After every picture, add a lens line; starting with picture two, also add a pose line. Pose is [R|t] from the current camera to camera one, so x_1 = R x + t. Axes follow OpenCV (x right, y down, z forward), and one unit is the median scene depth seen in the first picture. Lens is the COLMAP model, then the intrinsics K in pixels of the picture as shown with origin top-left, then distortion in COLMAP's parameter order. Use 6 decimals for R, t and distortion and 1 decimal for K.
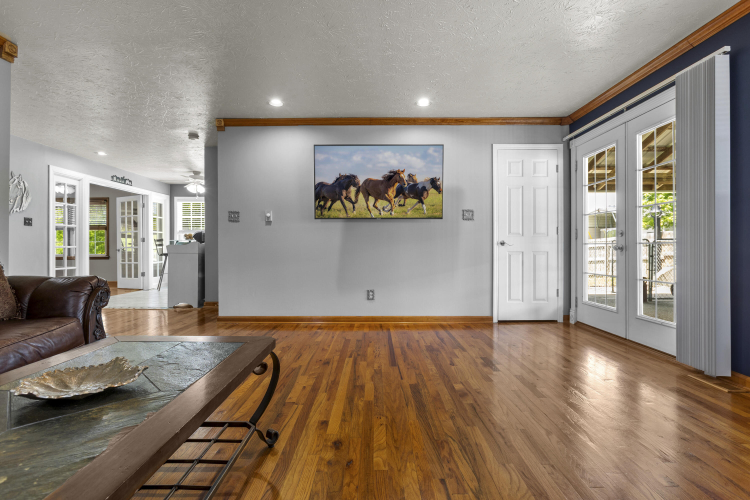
lens RADIAL K [[372.1, 0, 371.2], [0, 372.1, 246.9], [0, 0, 1]] dist [0.002729, 0.000257]
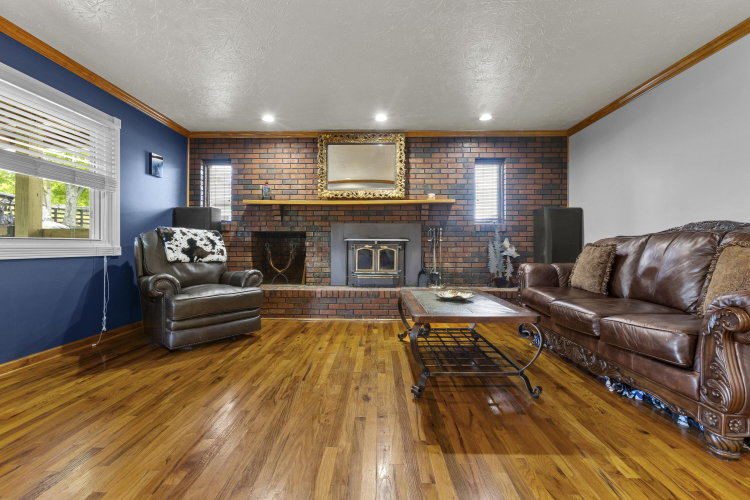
lens RADIAL K [[333.3, 0, 373.3], [0, 333.3, 248.4], [0, 0, 1]] dist [-0.012632, 0.004205]
pose [[-0.999964, -0.001259, 0.008375, -0.093783], [-0.001198, 0.999972, 0.007338, -0.000711], [-0.008384, 0.007328, -0.999938, 1.624997]]
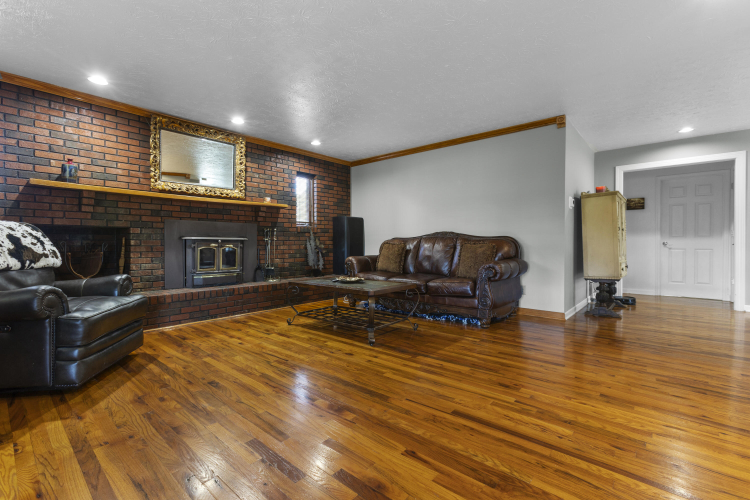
lens RADIAL K [[333.3, 0, 374.4], [0, 333.3, 246.6], [0, 0, 1]] dist [-0.012632, 0.004205]
pose [[-0.645862, 0.007728, -0.763415, 0.801316], [0.000934, 0.999956, 0.009332, -0.005113], [0.763454, 0.005315, -0.645840, 1.609983]]
